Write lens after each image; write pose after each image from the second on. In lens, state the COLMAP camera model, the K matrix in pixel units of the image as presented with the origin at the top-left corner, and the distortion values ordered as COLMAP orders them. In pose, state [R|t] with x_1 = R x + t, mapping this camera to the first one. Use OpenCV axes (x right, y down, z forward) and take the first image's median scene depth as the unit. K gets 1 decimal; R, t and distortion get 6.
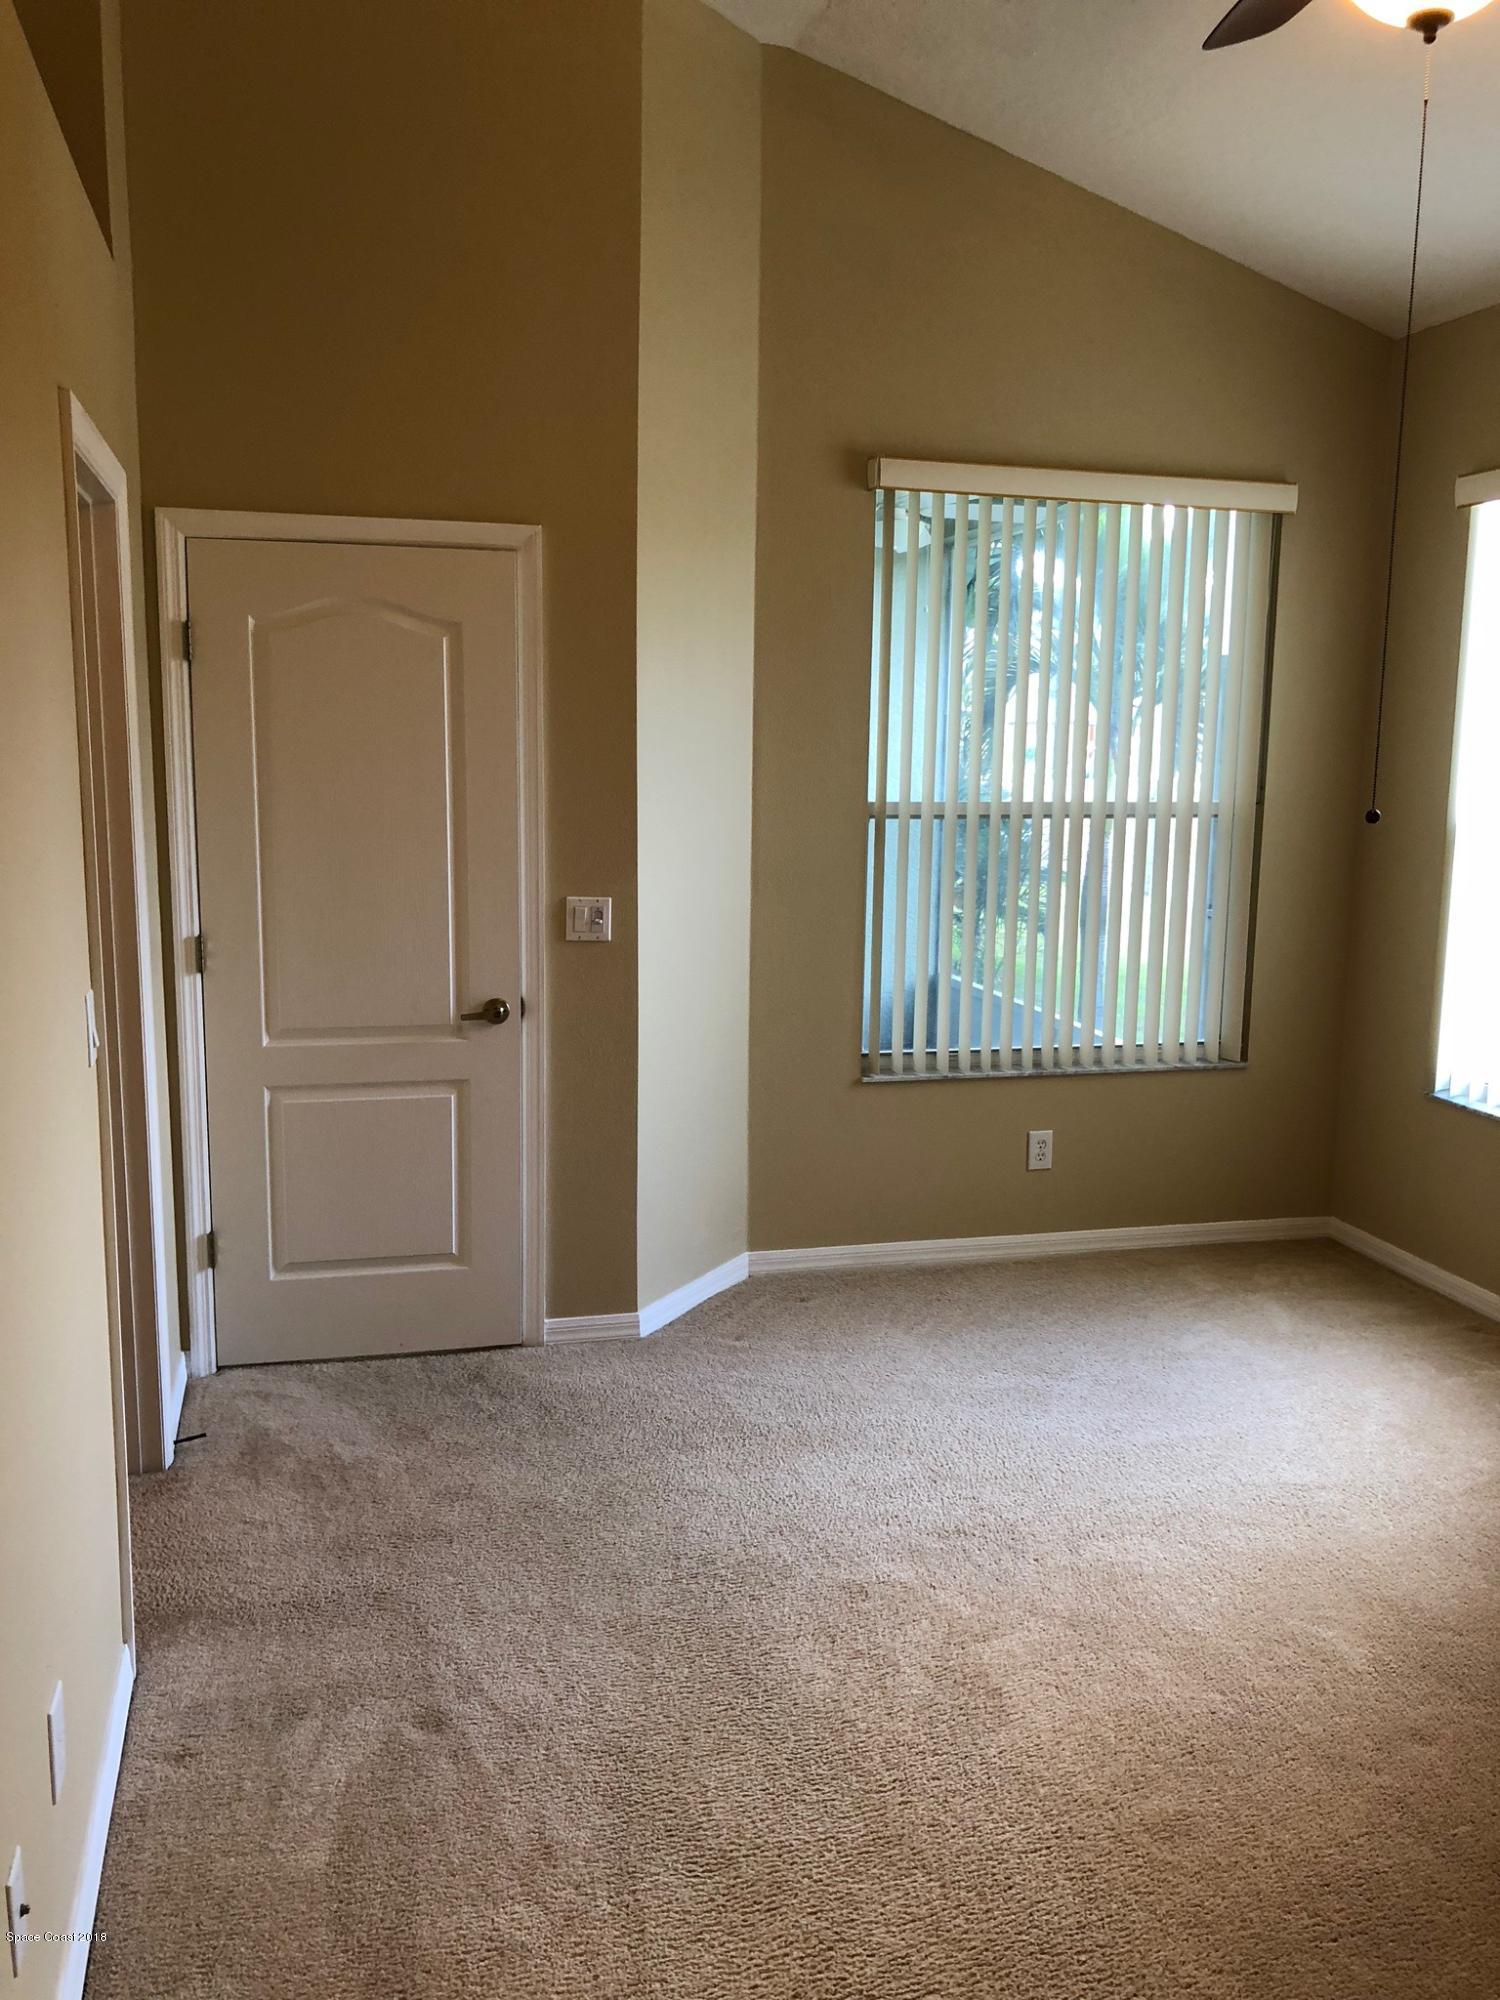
lens RADIAL K [[1641.2, 0, 750.0], [0, 1641.2, 1000.0], [0, 0, 1]] dist [0.089075, -0.065304]
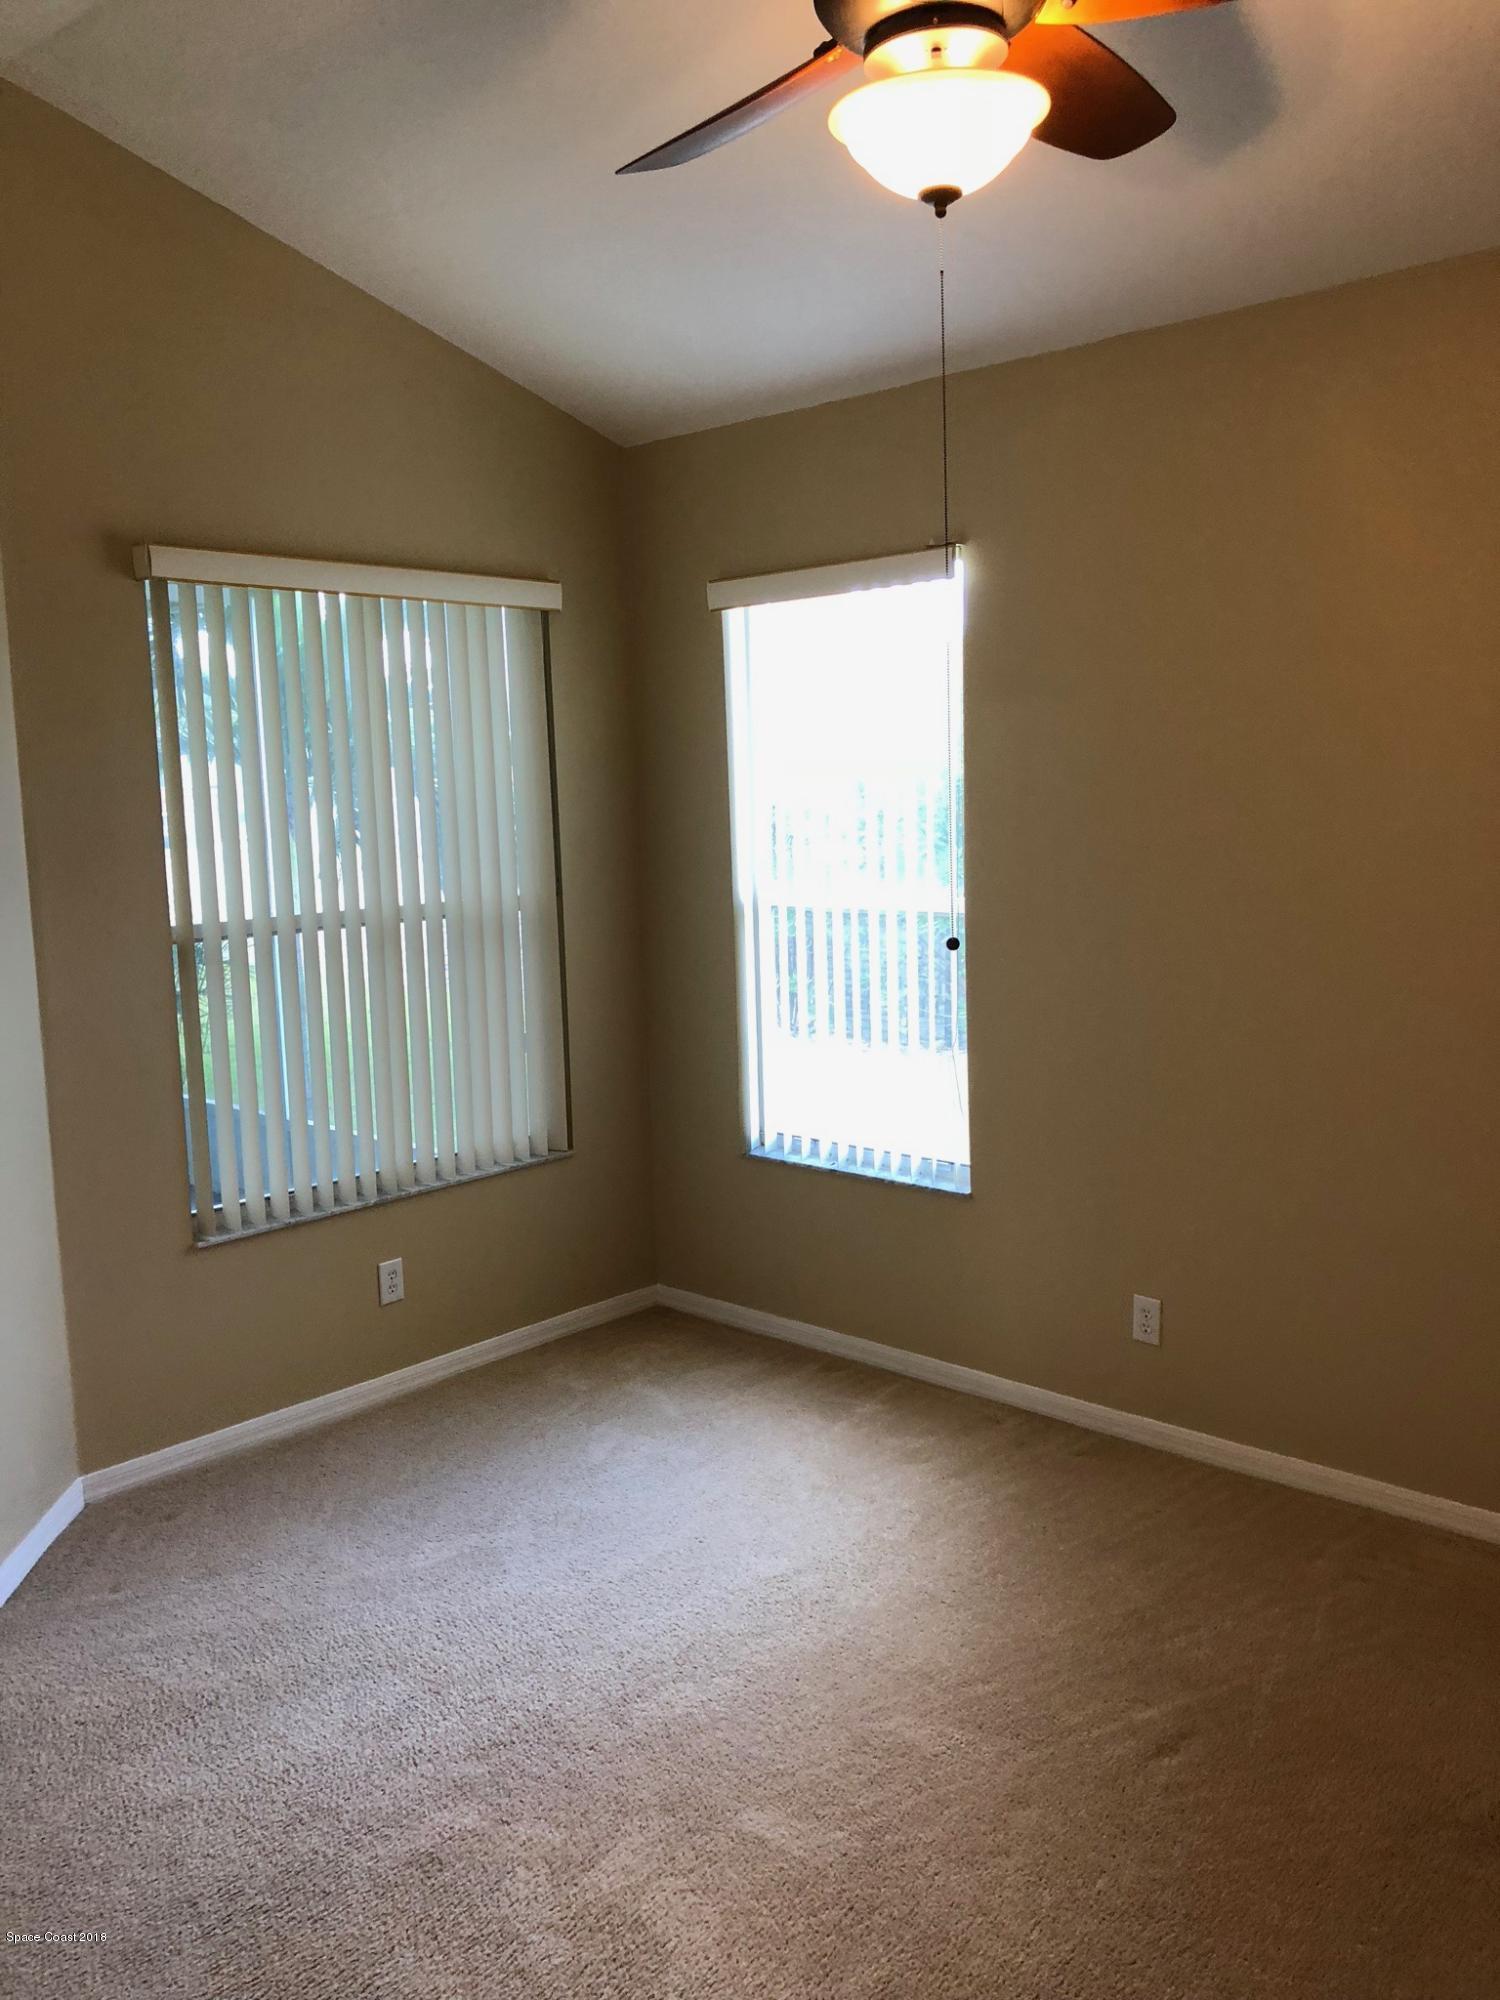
lens RADIAL K [[1665.7, 0, 757.7], [0, 1665.7, 997.3], [0, 0, 1]] dist [0.035995, -0.007434]
pose [[0.854457, -0.113460, 0.506981, -0.120753], [0.132377, 0.991199, -0.001281, -0.044061], [-0.502373, 0.068207, 0.861957, 0.083640]]
